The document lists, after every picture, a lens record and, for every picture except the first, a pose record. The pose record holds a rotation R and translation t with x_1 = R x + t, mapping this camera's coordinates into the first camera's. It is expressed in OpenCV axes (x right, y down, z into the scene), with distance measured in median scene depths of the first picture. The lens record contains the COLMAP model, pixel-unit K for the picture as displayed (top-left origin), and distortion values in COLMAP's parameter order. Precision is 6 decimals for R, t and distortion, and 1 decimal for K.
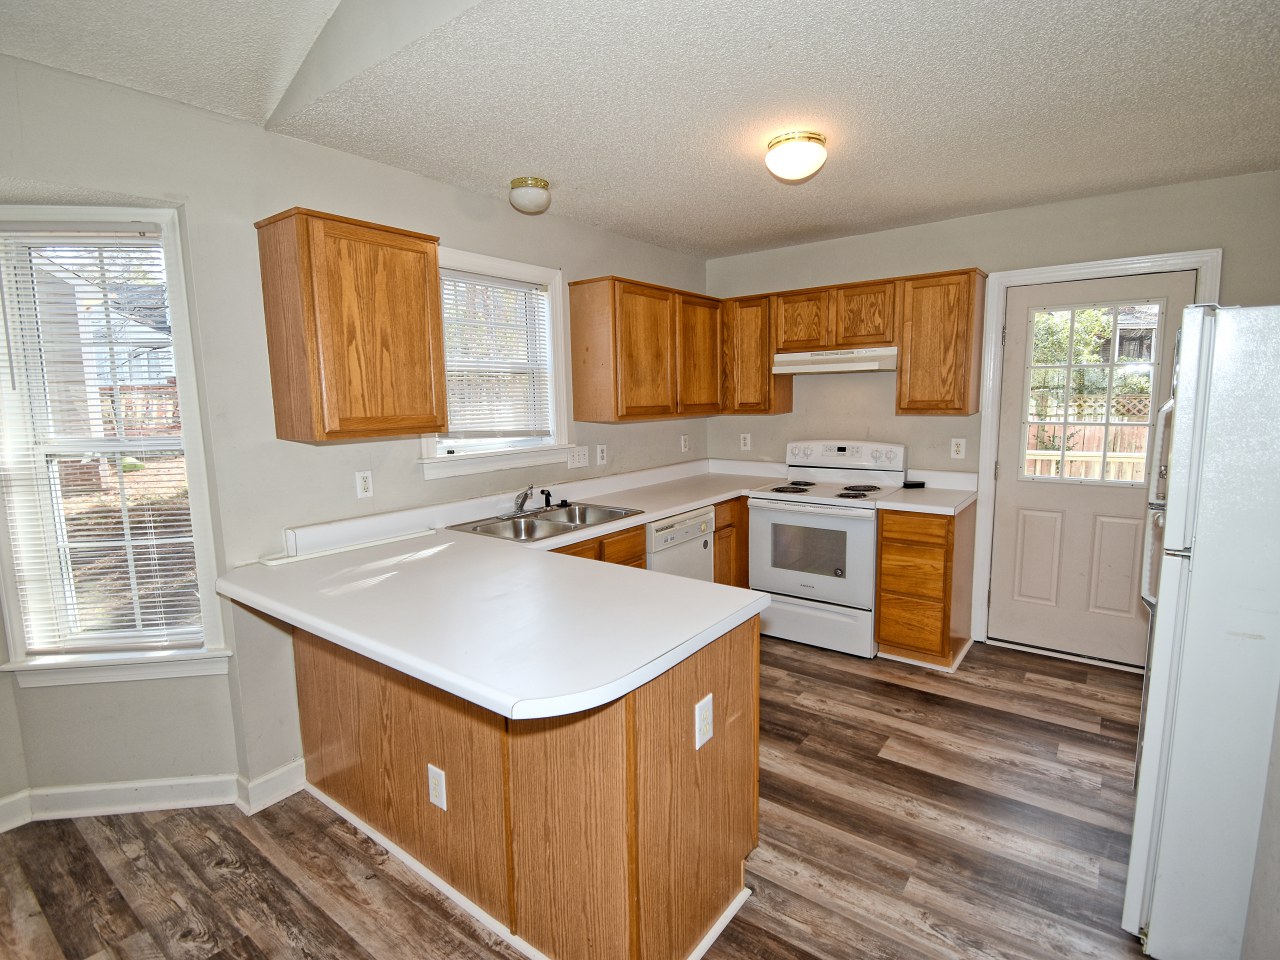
lens RADIAL K [[639.6, 0, 640.6], [0, 639.6, 475.4], [0, 0, 1]] dist [0.034700, -0.035094]
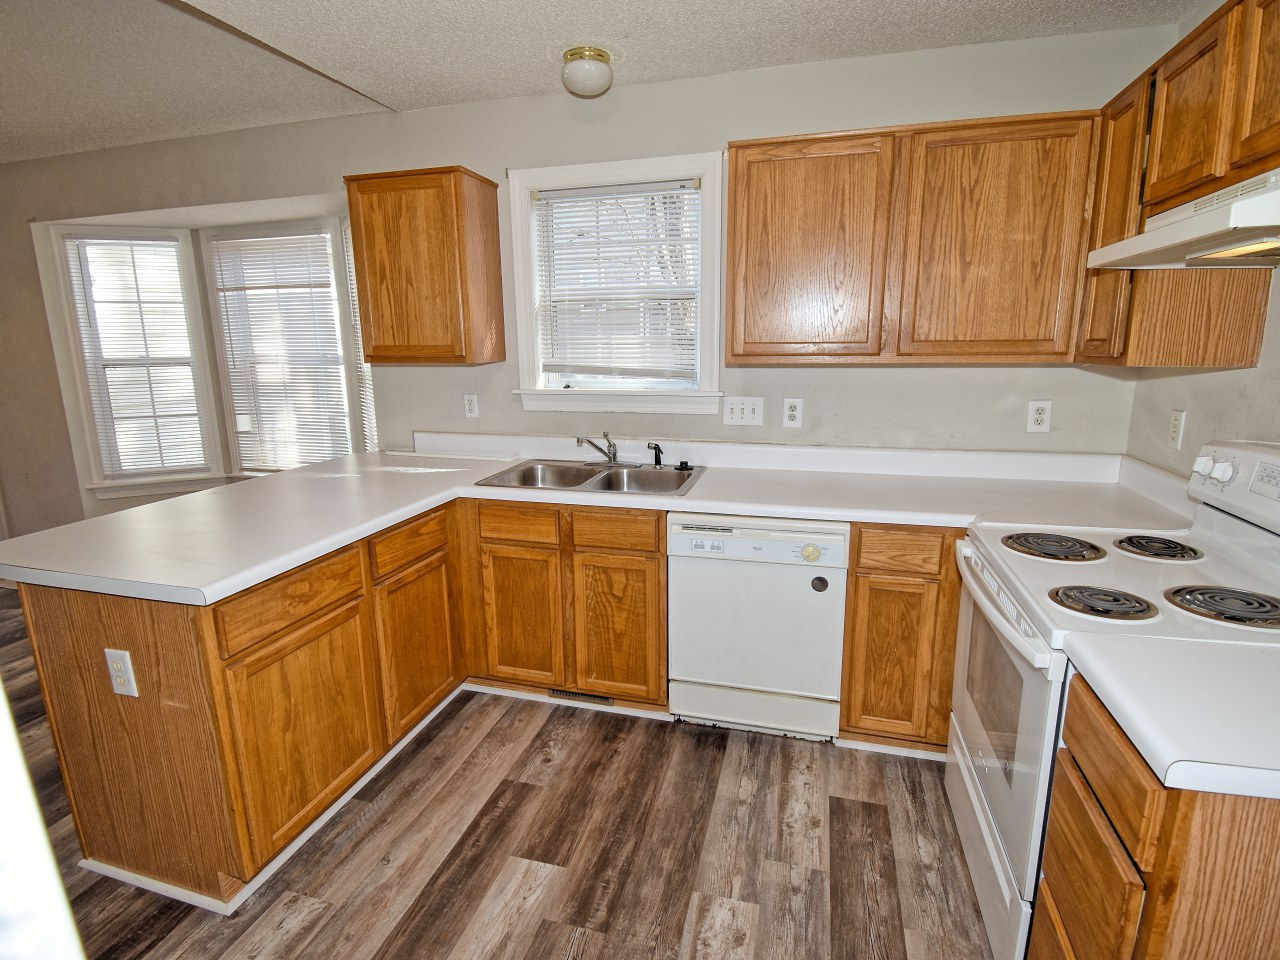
lens RADIAL K [[639.6, 0, 640.6], [0, 639.6, 475.4], [0, 0, 1]] dist [0.034700, -0.035094]
pose [[0.367591, 0.199893, -0.908251, 0.735732], [-0.113508, 0.978969, 0.169517, -0.092584], [0.923035, 0.040781, 0.382549, 0.828782]]
